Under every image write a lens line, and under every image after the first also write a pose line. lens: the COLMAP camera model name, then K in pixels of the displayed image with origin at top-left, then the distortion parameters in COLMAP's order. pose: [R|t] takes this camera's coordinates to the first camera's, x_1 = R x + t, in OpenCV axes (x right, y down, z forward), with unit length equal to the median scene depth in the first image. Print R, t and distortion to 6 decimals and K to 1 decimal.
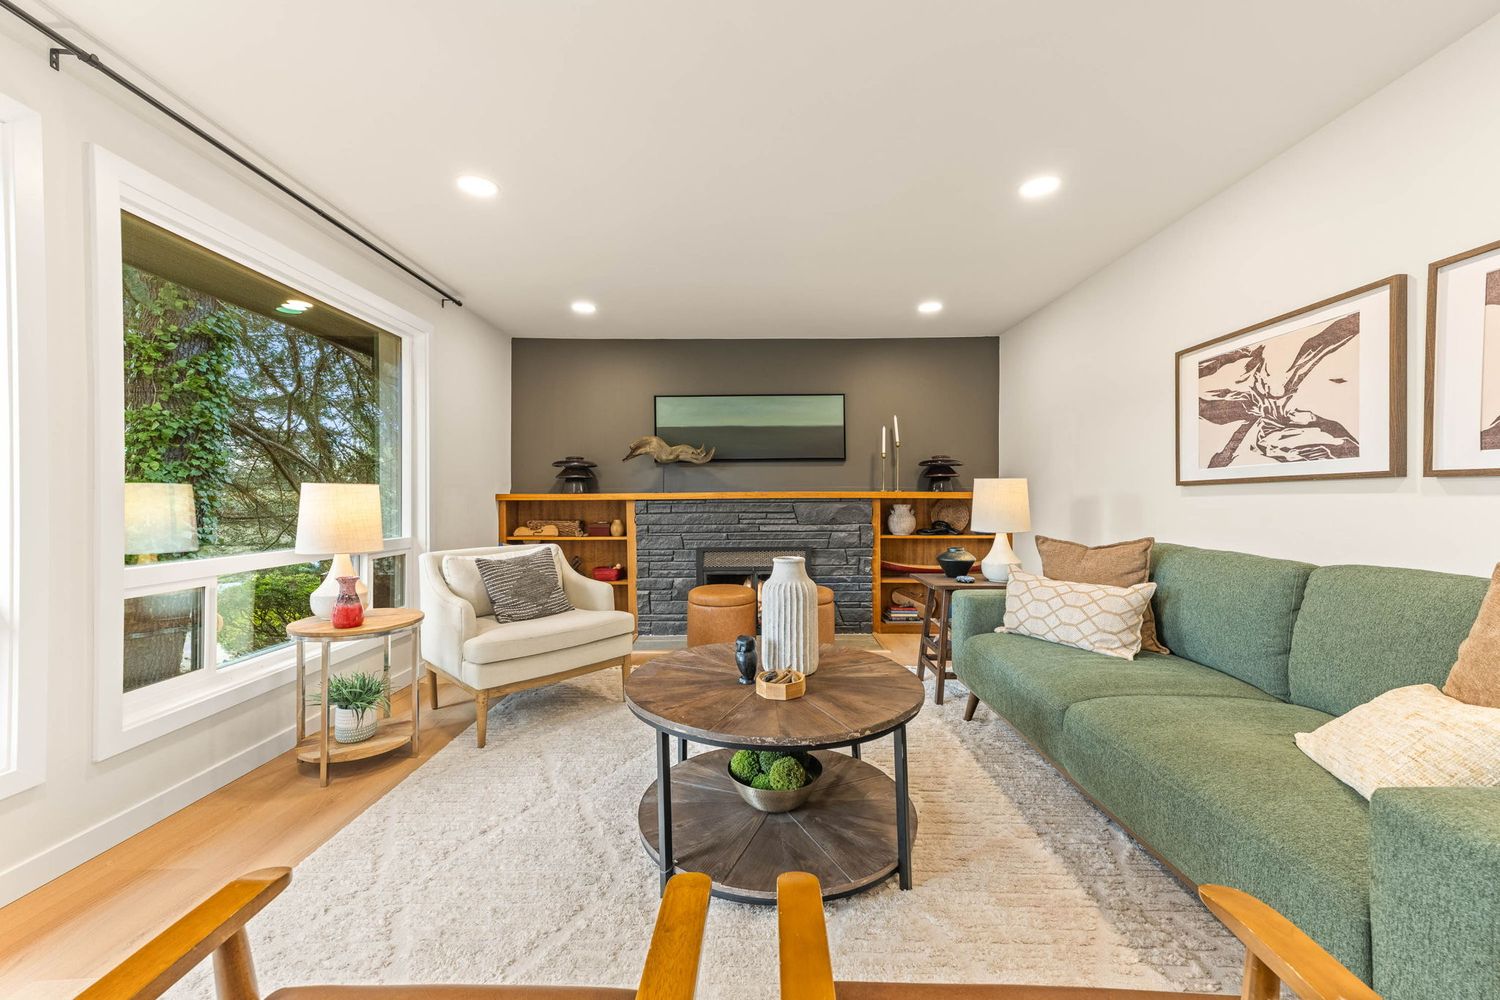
lens RADIAL K [[582.9, 0, 748.2], [0, 582.9, 498.5], [0, 0, 1]] dist [0.032681, 0.000322]
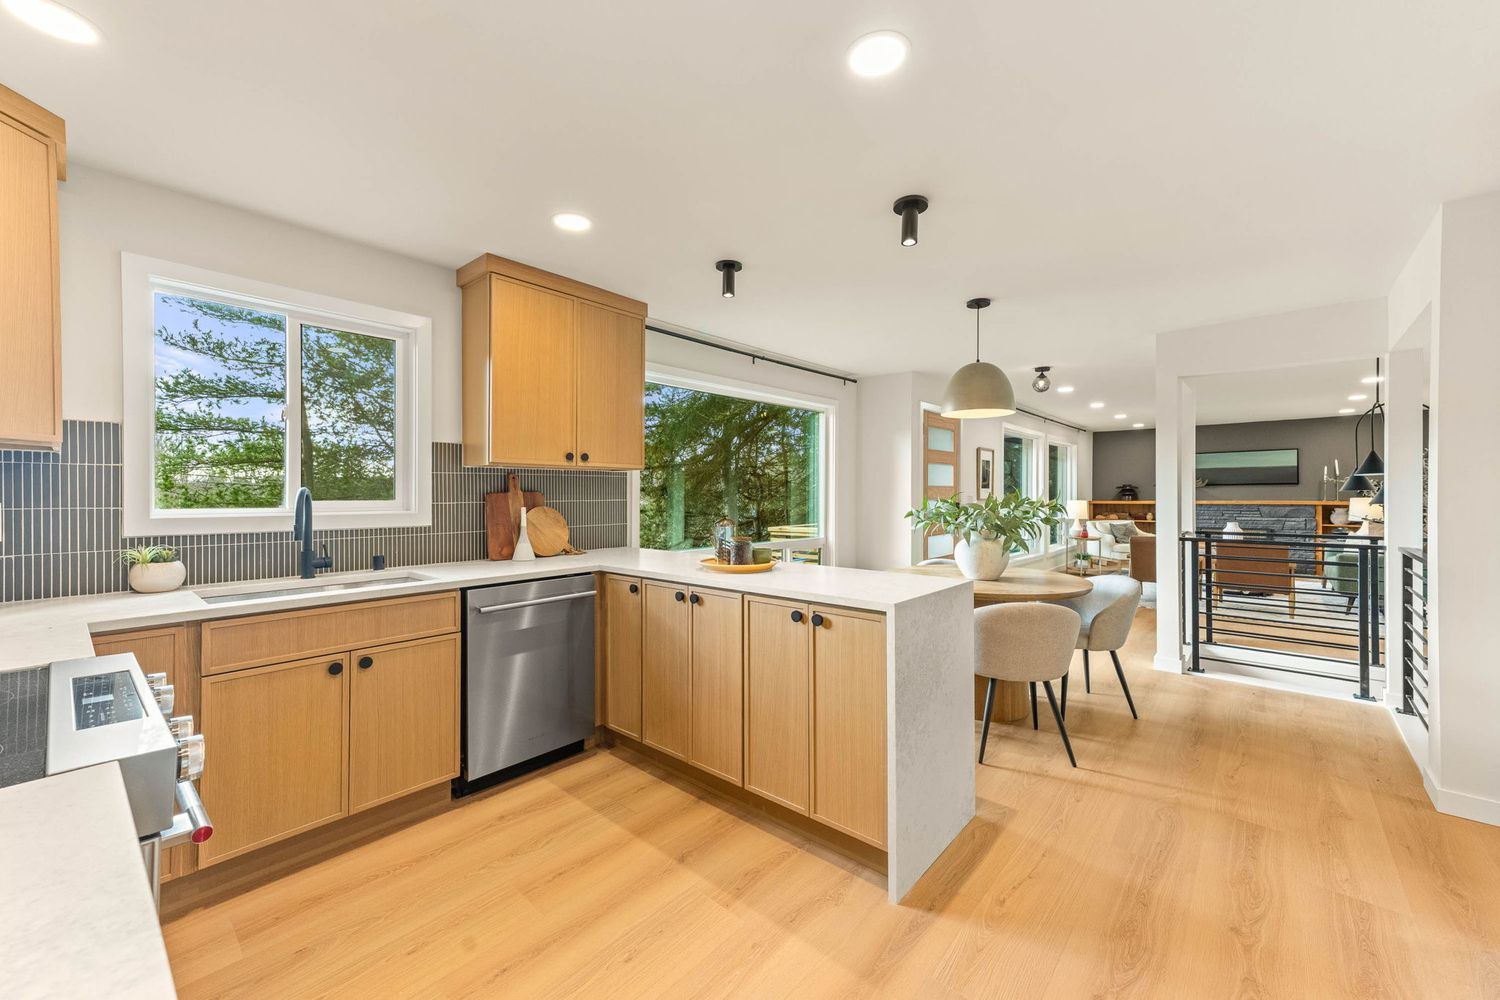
lens RADIAL K [[582.9, 0, 755.7], [0, 582.9, 493.2], [0, 0, 1]] dist [0.032681, 0.000322]
pose [[0.750968, -0.000811, -0.660338, 0.131663], [0.002002, 0.999997, 0.001048, -0.042996], [0.660336, -0.002109, 0.750968, -1.644974]]
